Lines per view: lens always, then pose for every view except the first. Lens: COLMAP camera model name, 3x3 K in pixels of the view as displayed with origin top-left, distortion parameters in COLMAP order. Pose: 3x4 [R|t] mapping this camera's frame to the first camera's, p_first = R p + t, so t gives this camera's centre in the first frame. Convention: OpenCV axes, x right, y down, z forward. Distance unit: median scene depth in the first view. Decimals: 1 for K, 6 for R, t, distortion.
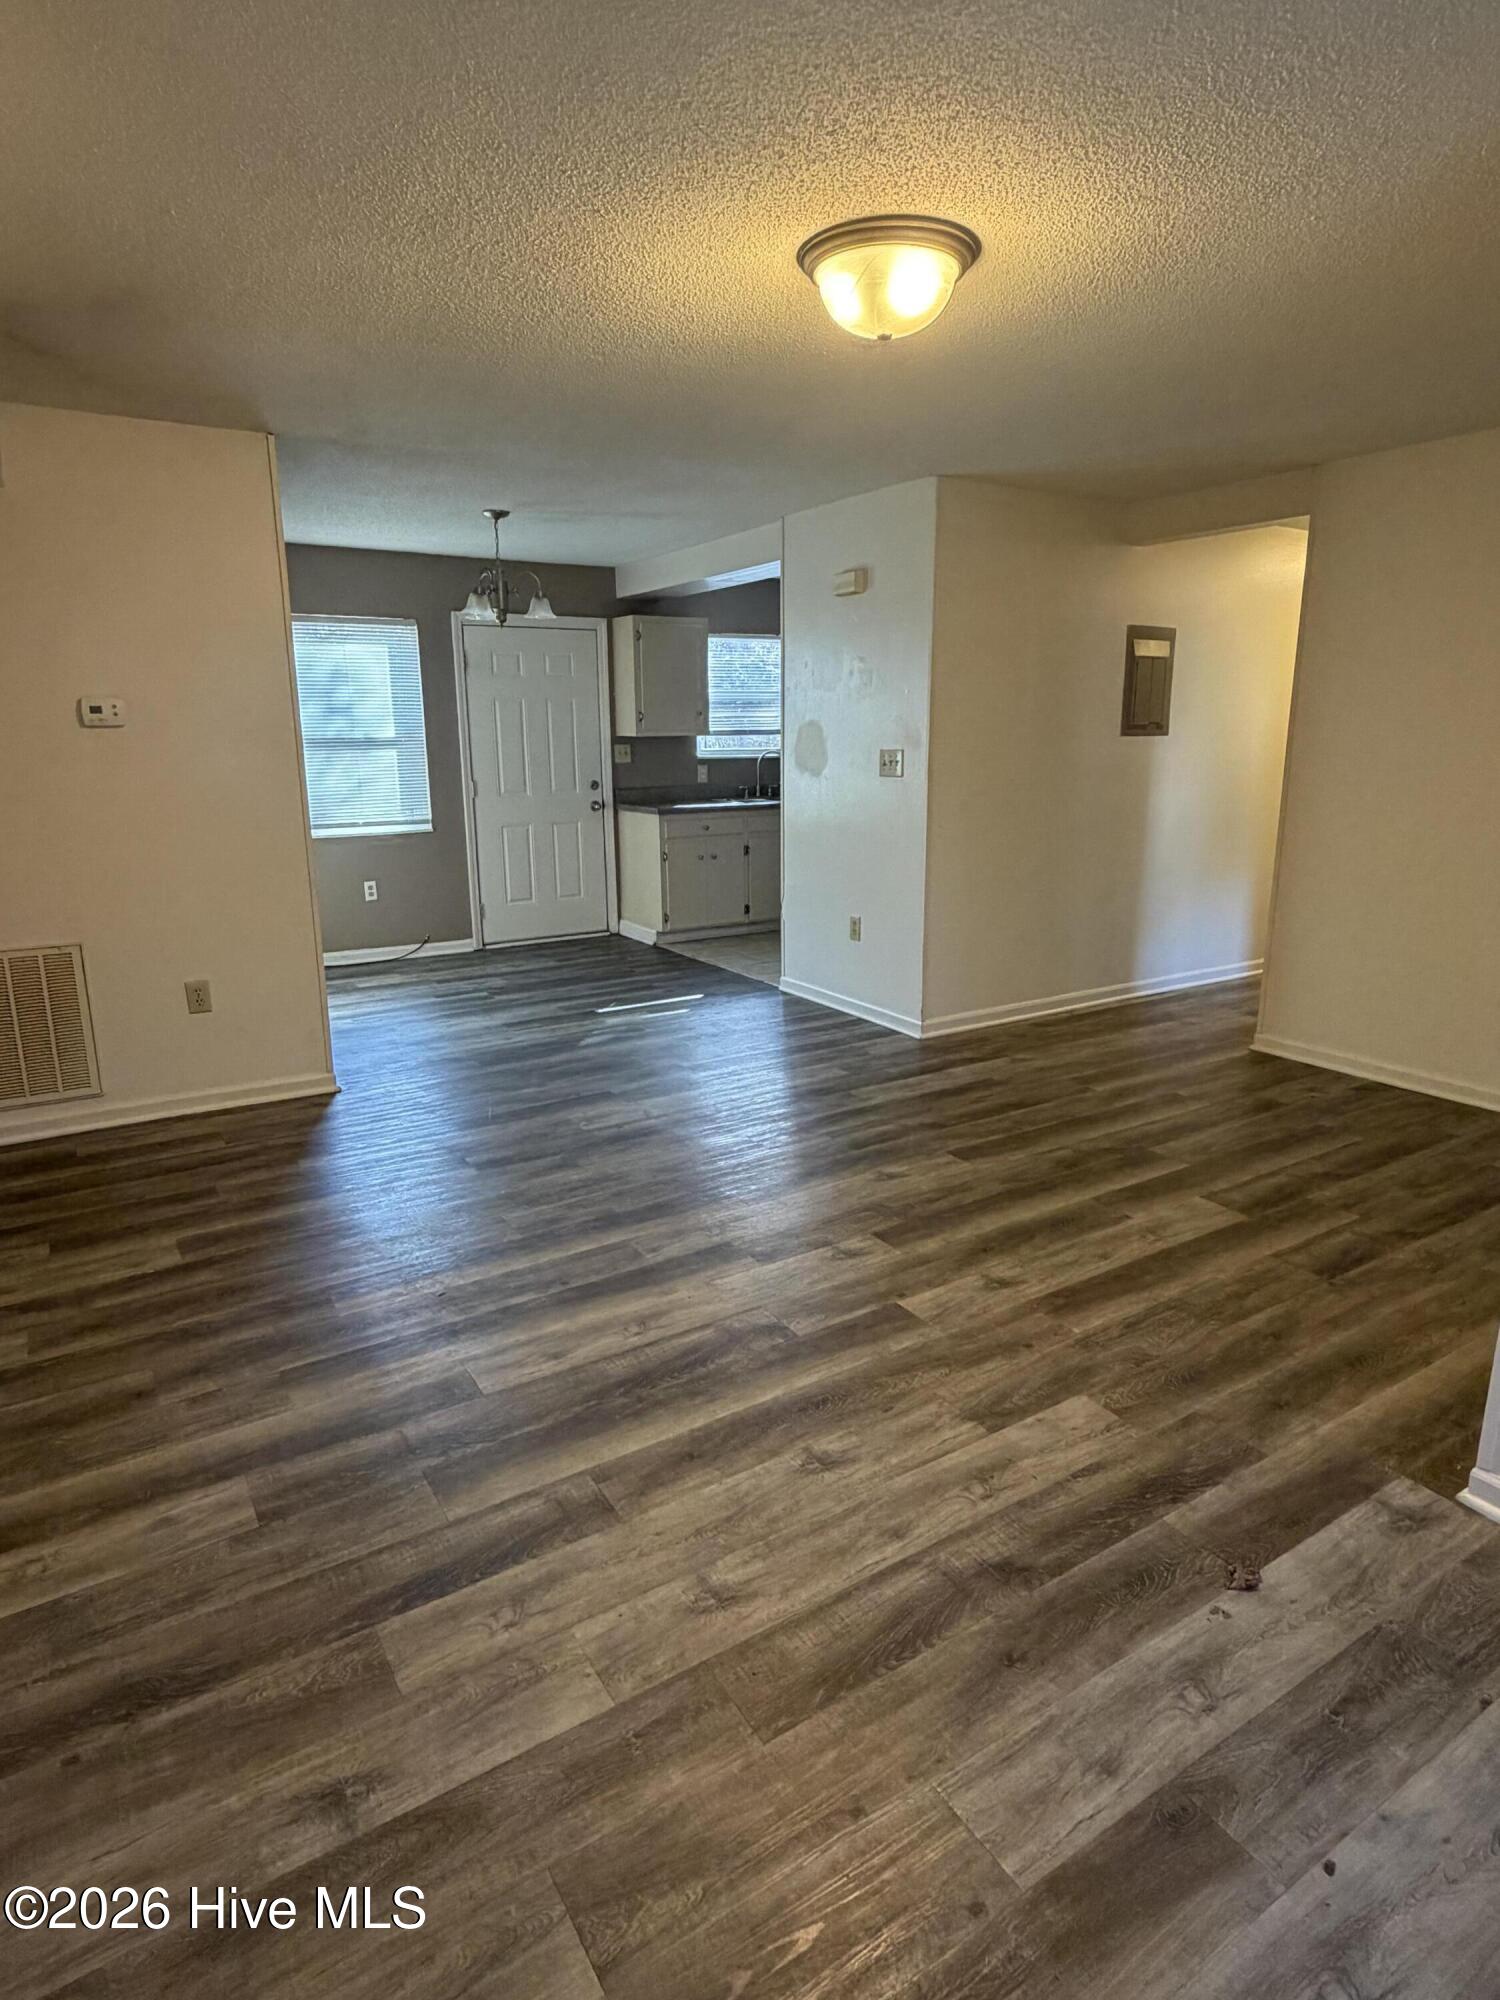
lens RADIAL K [[1108.9, 0, 750.0], [0, 1108.9, 1000.0], [0, 0, 1]] dist [0.000881, -0.000149]
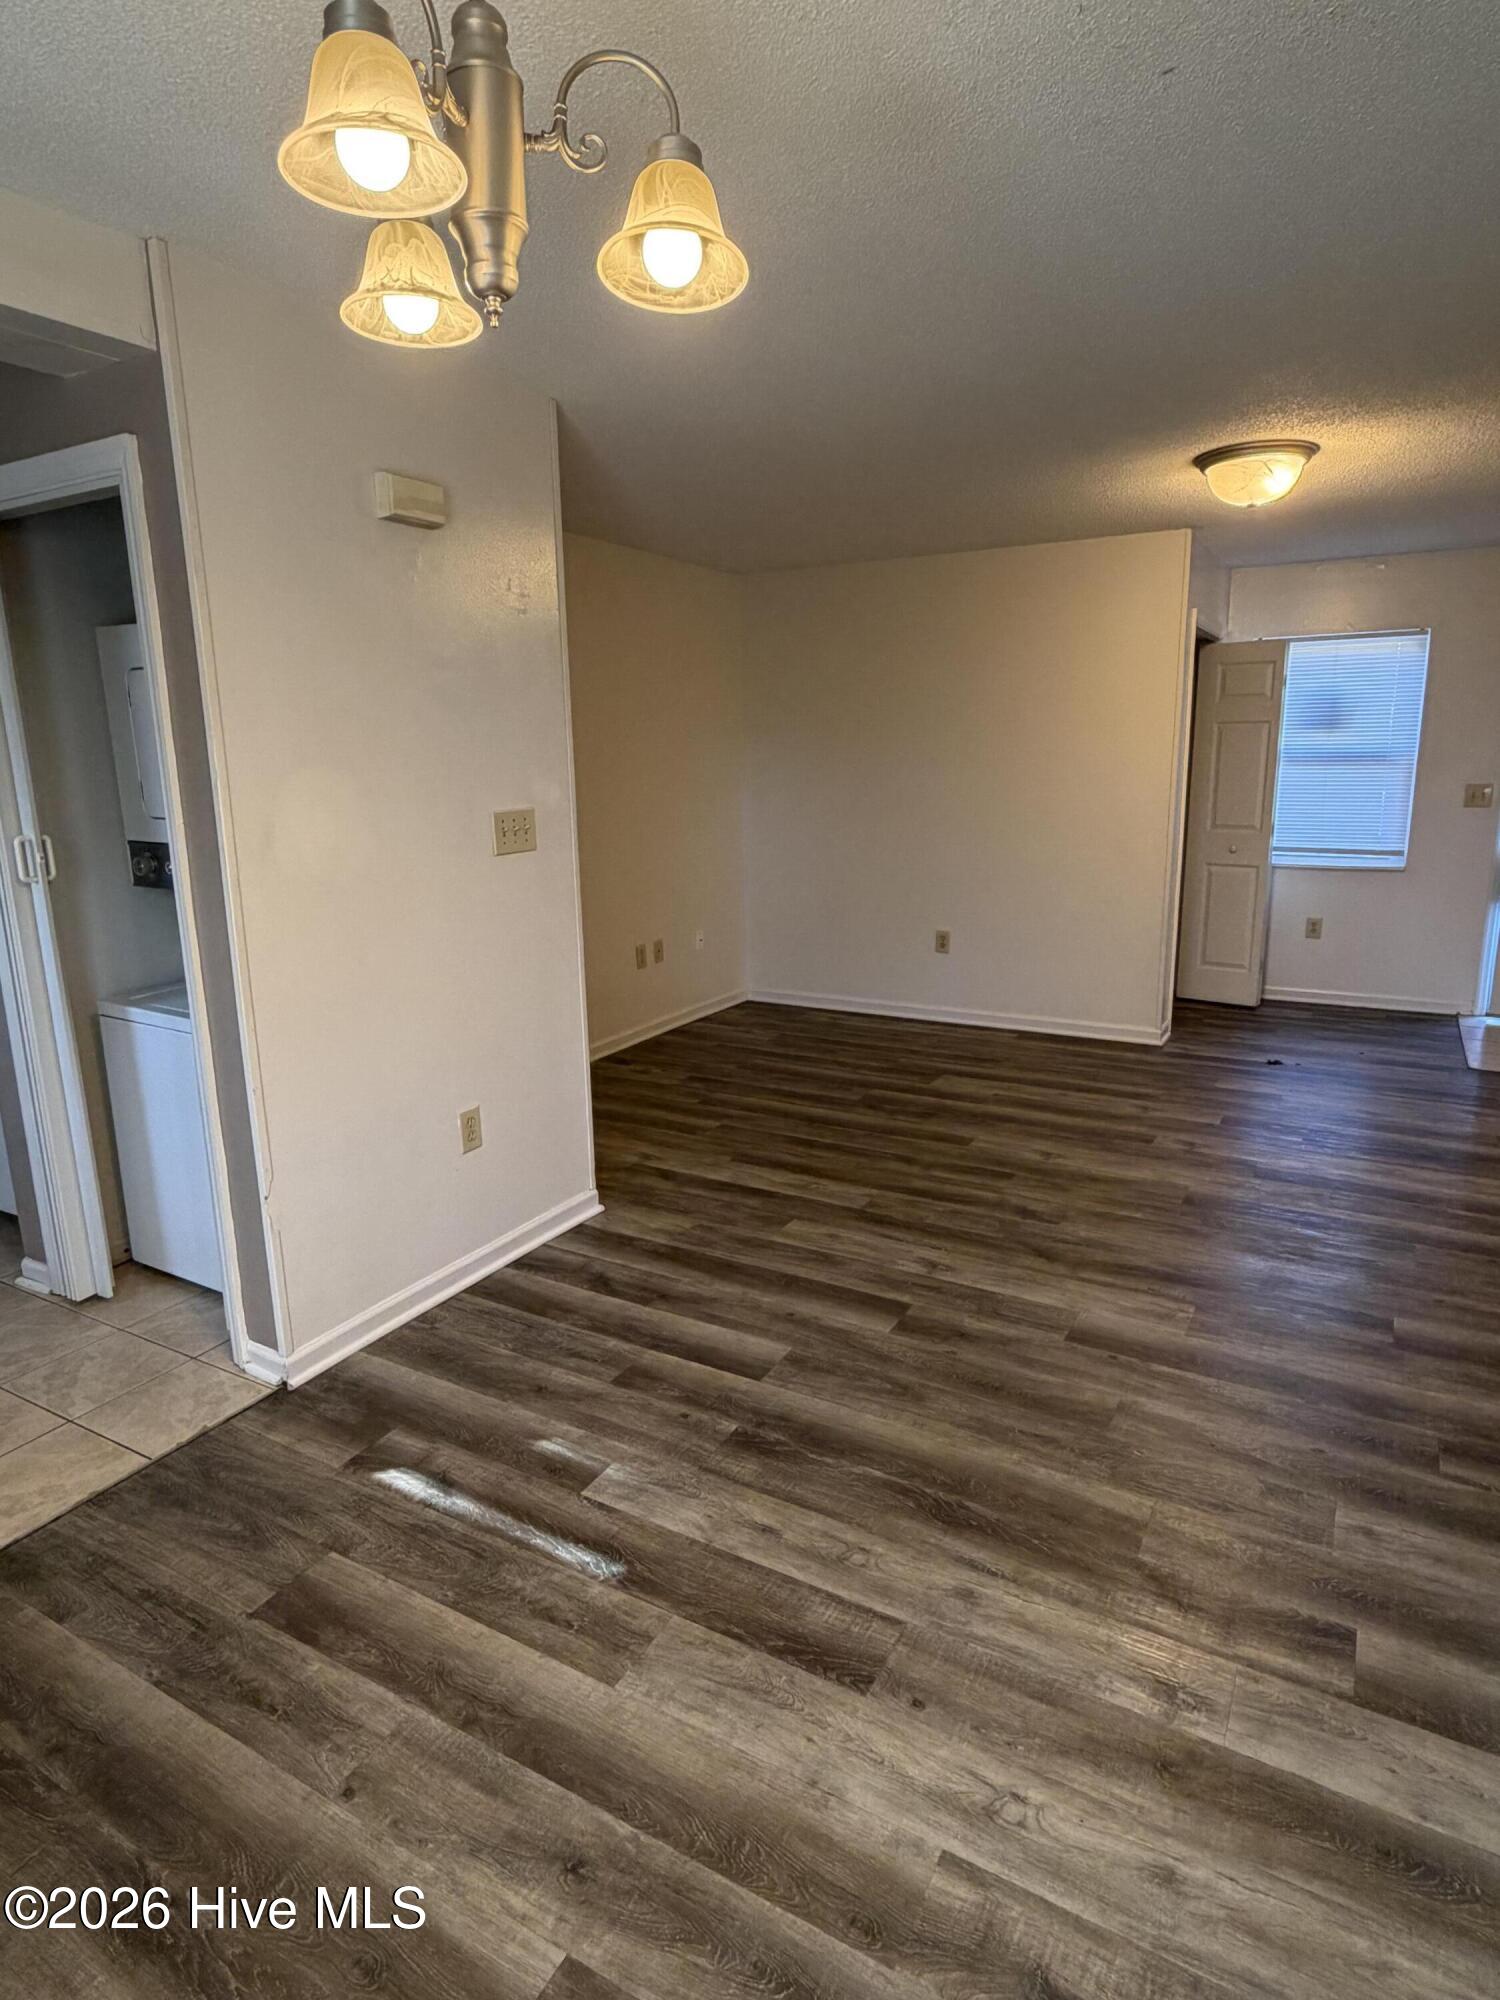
lens RADIAL K [[1122.8, 0, 750.0], [0, 1122.8, 1000.0], [0, 0, 1]] dist [0.003396, 0.000654]
pose [[-0.475013, -0.181950, 0.860963, -0.673979], [0.223747, 0.921262, 0.318139, -0.411749], [-0.851058, 0.343758, -0.396901, 1.618836]]
